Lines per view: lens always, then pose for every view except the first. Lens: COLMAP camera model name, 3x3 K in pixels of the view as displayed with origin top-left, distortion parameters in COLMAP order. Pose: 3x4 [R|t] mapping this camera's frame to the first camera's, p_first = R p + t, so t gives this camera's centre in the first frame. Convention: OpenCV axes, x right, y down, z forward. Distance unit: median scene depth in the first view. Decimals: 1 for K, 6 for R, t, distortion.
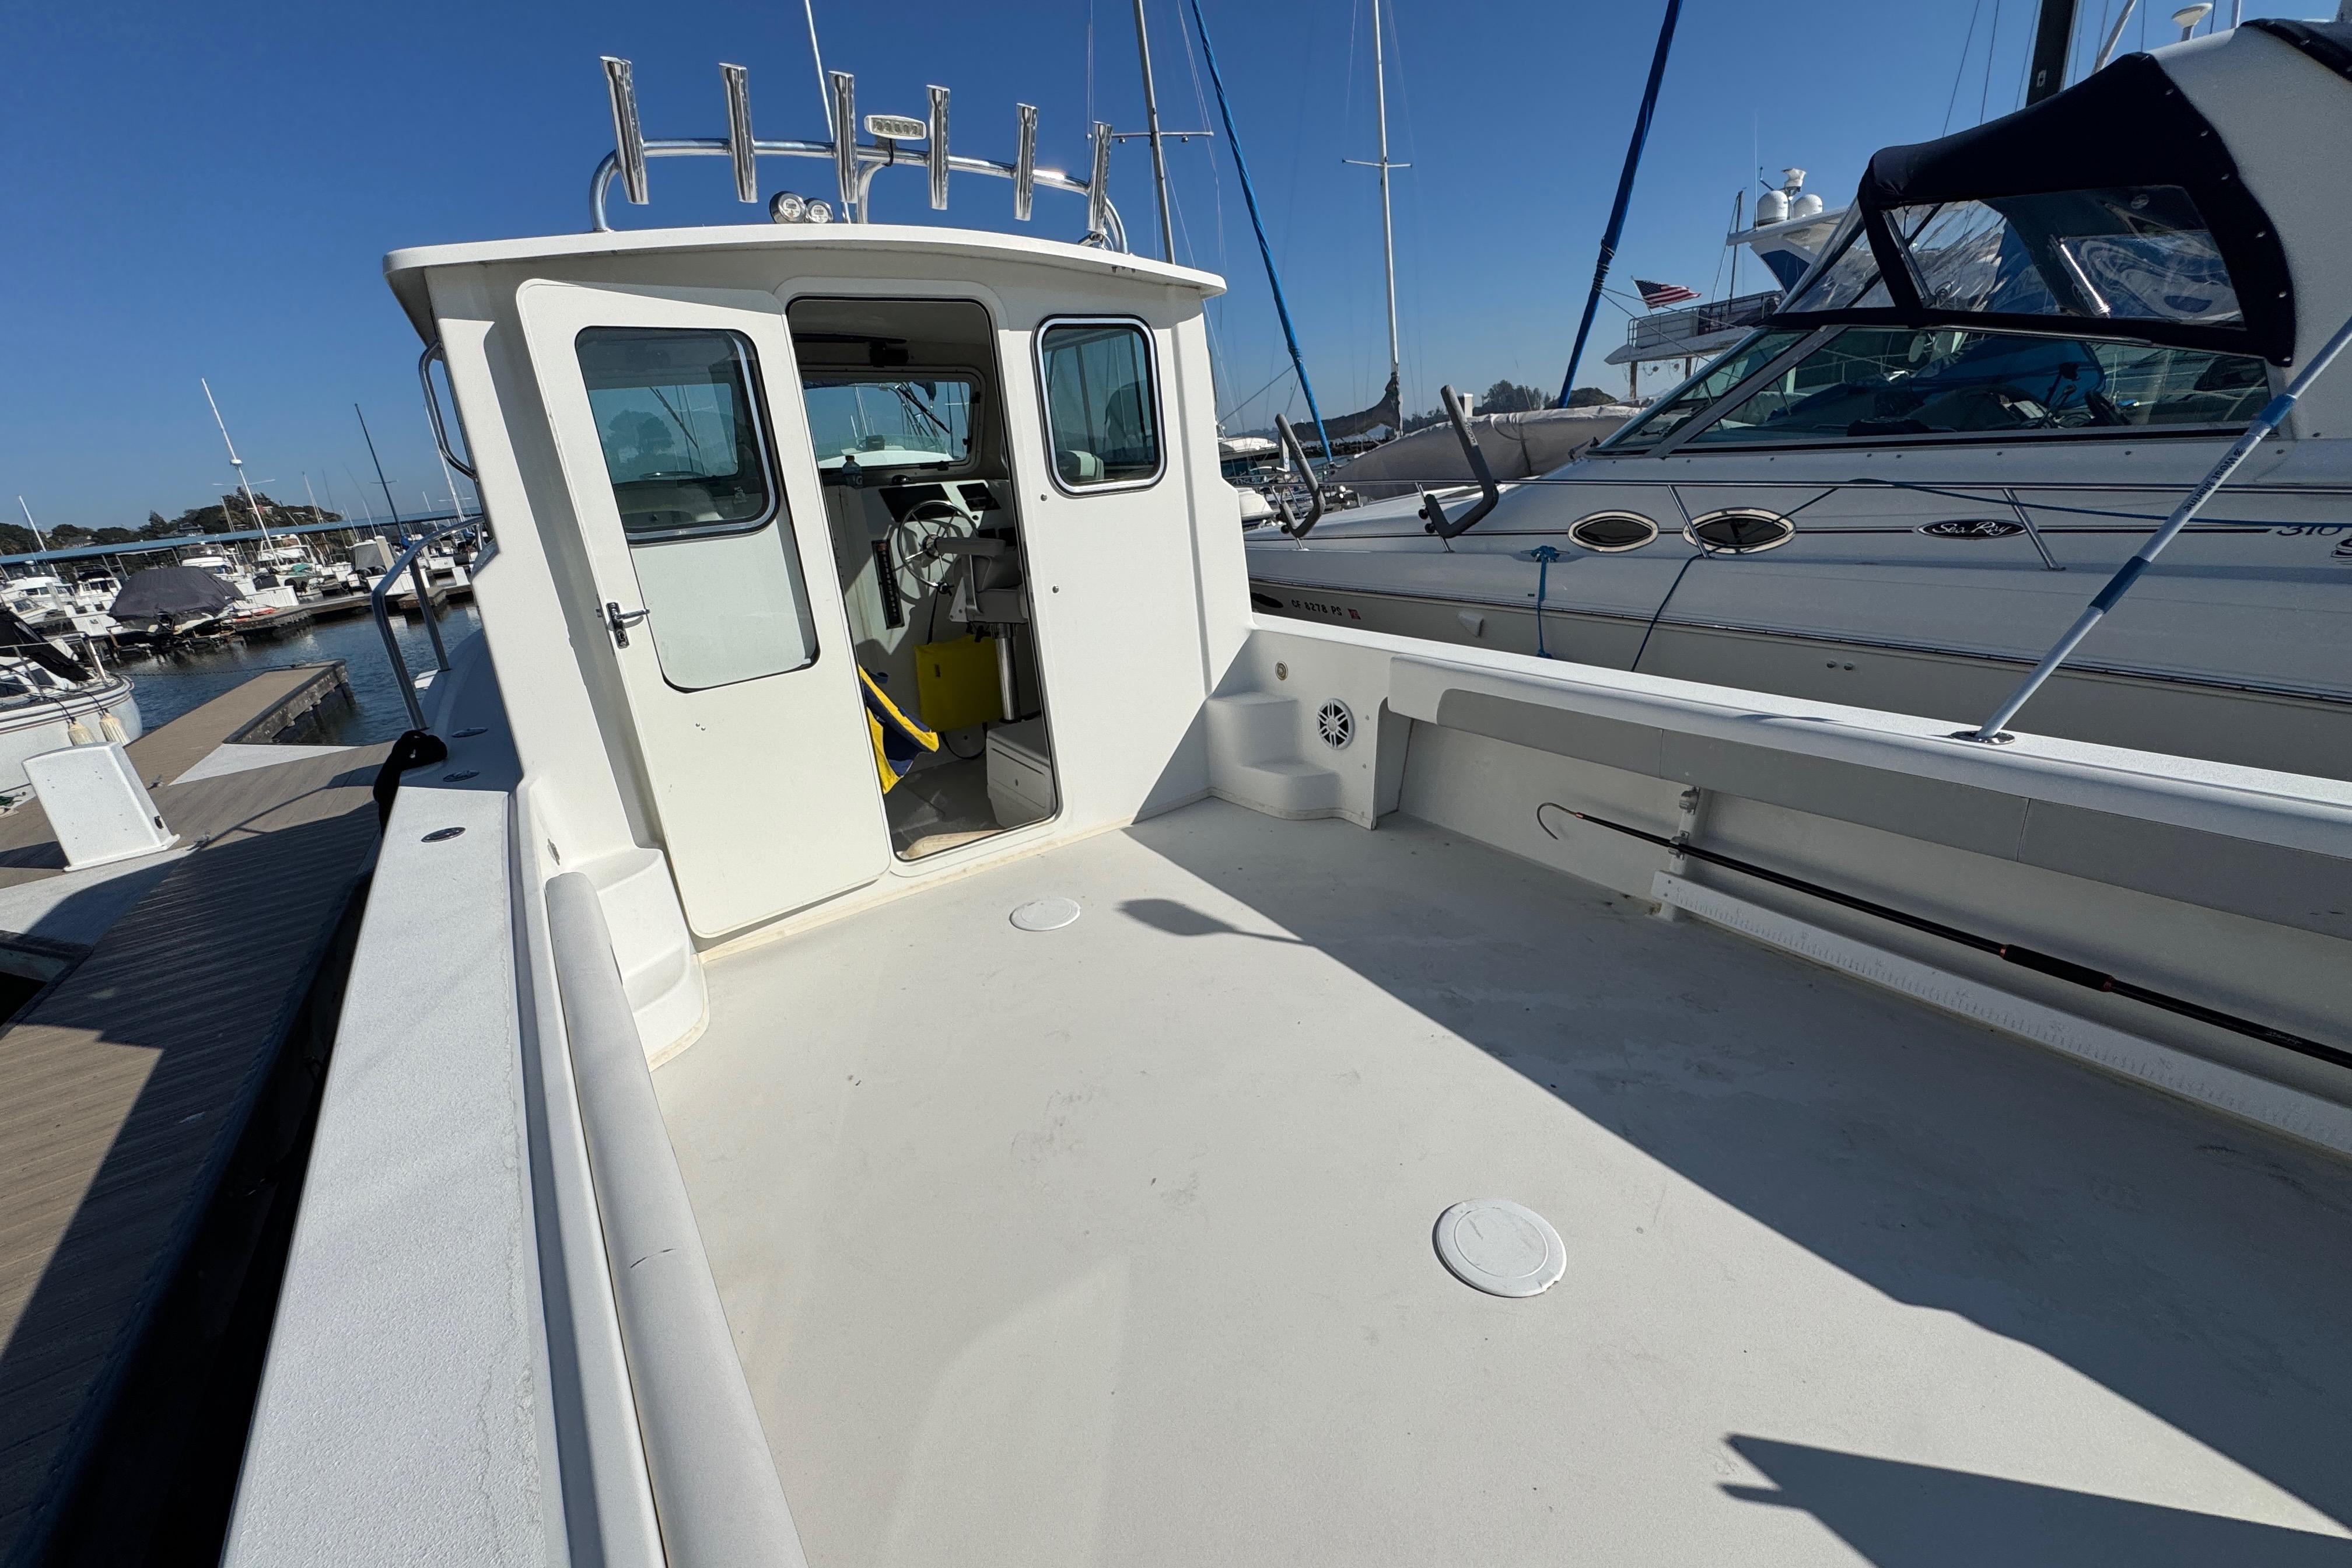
lens RADIAL K [[969.3, 0, 1195.1], [0, 969.3, 809.6], [0, 0, 1]] dist [-0.010031, 0.000171]
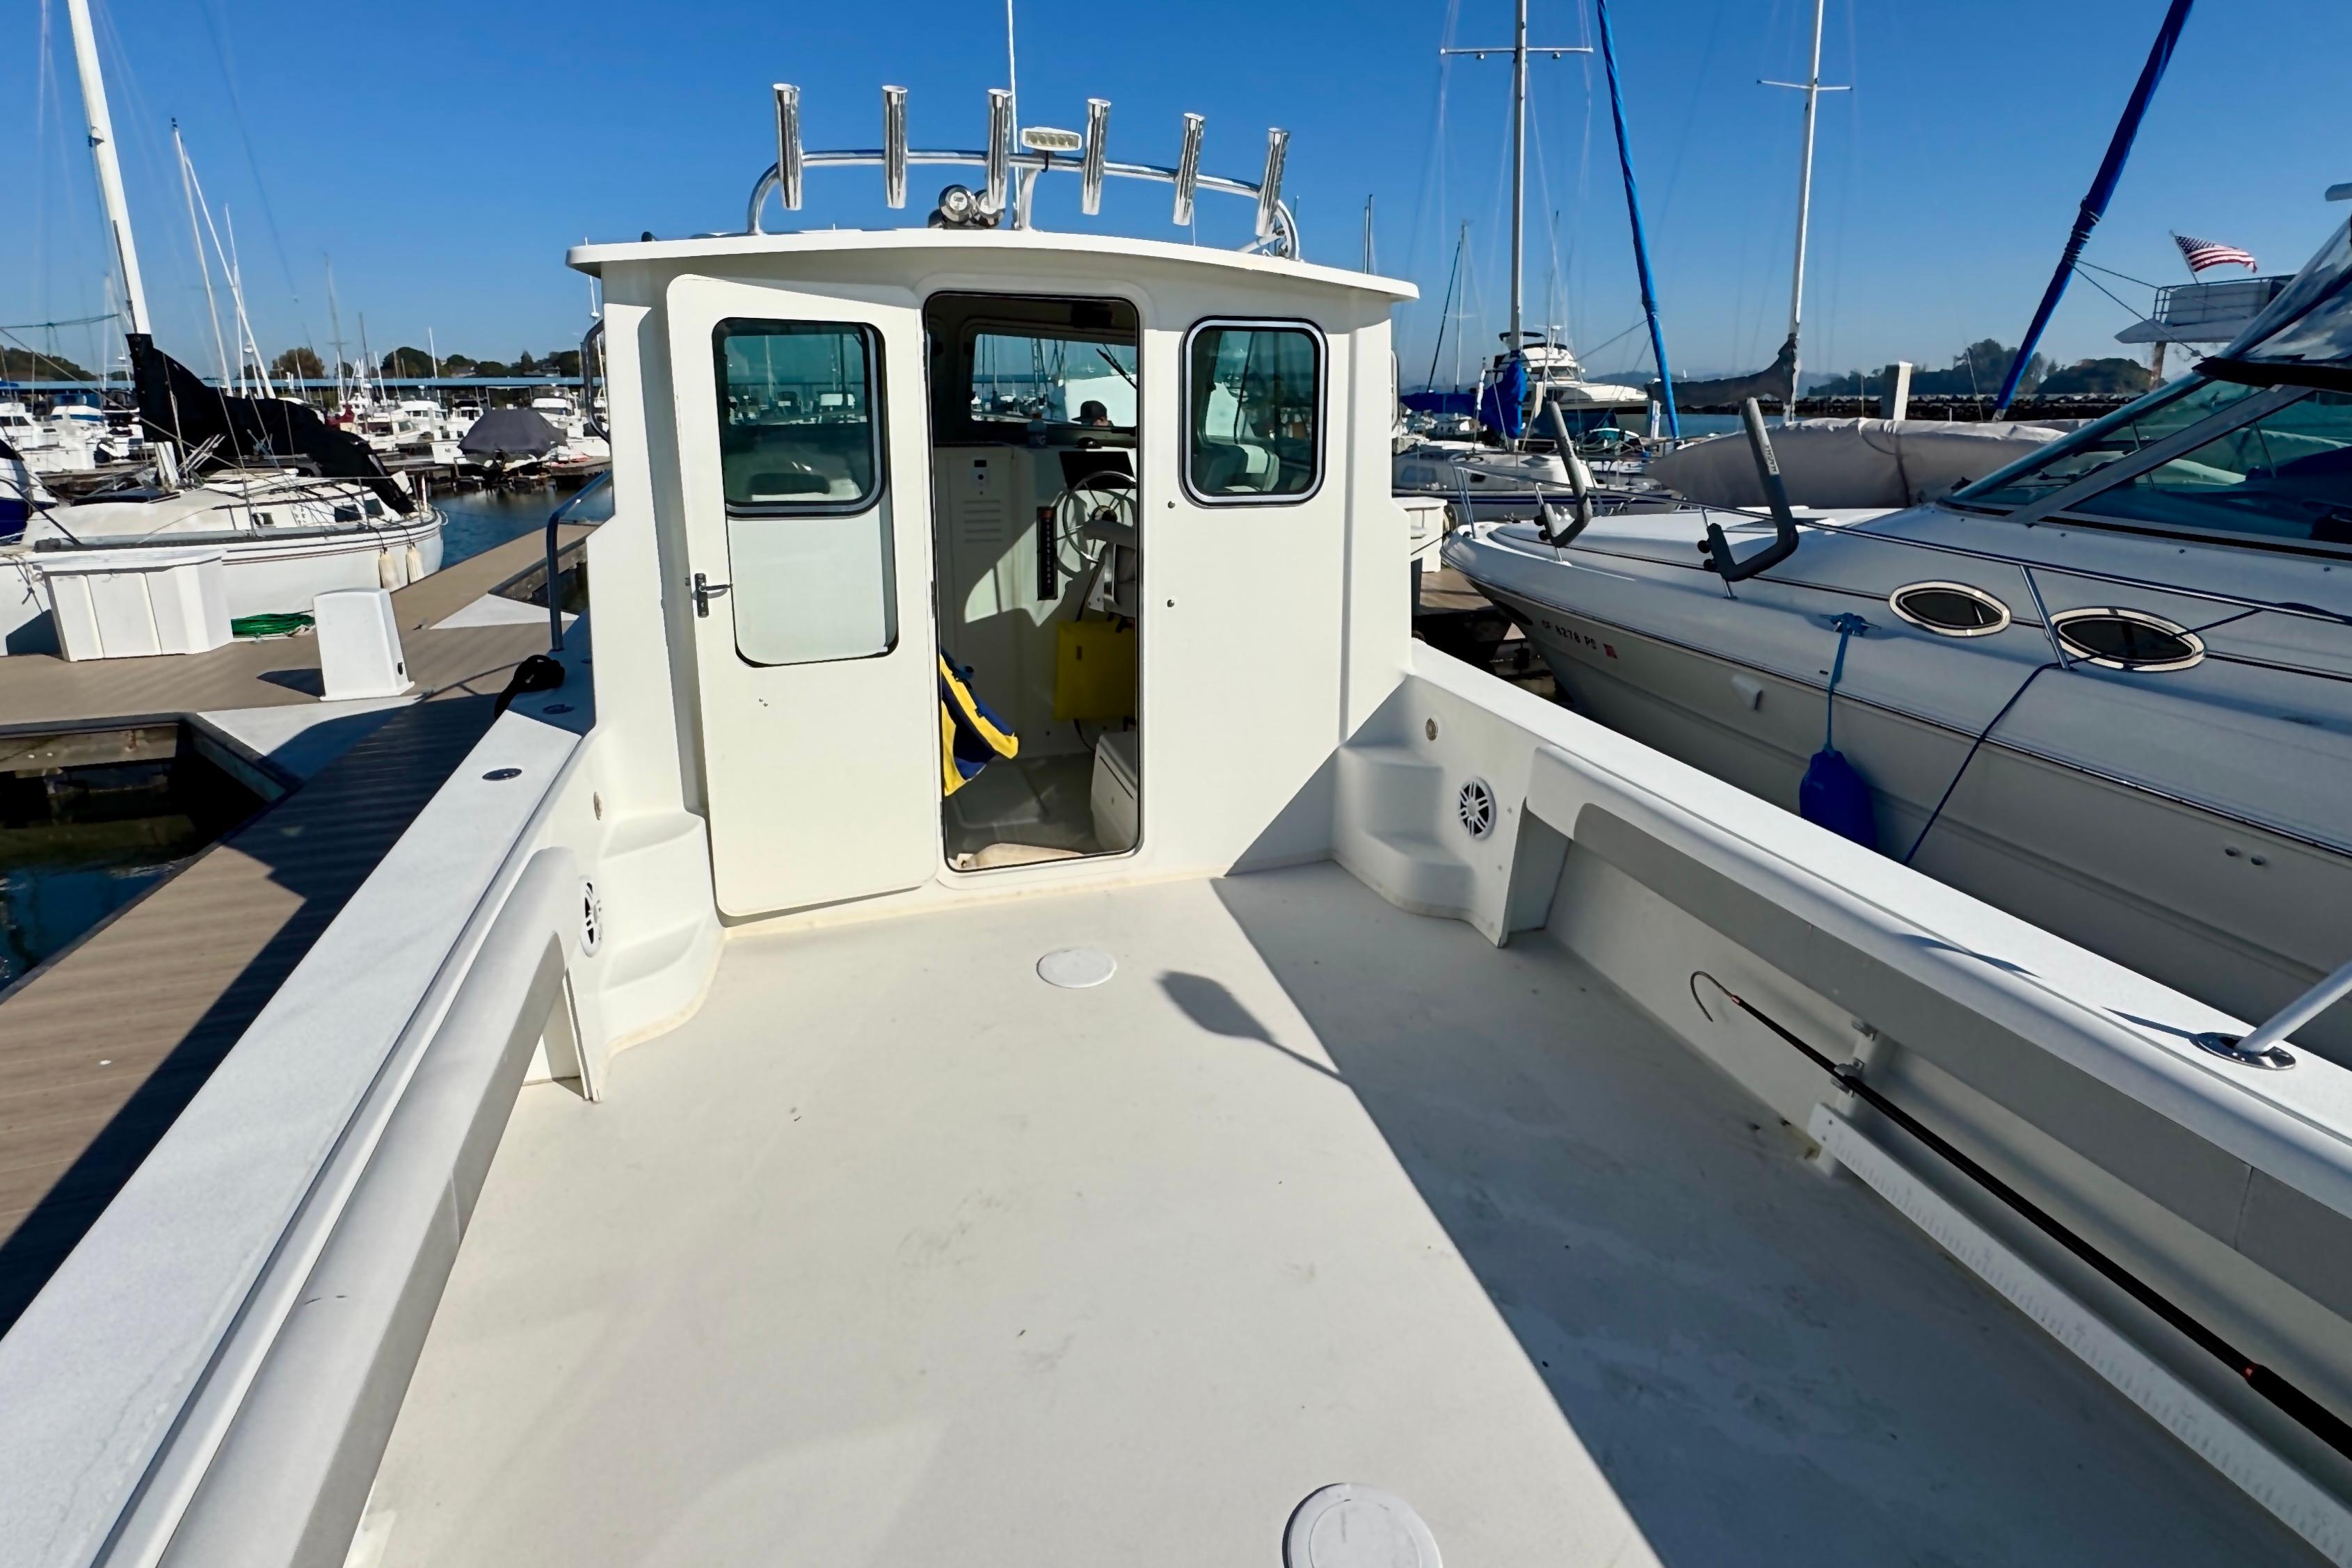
lens RADIAL K [[1167.1, 0, 1184.2], [0, 1167.1, 667.2], [0, 0, 1]] dist [-0.025105, 0.008151]
pose [[0.949065, 0.159546, -0.271699, 0.158537], [-0.186673, 0.979404, -0.076941, -0.083821], [0.253828, 0.123741, 0.959302, -0.020885]]
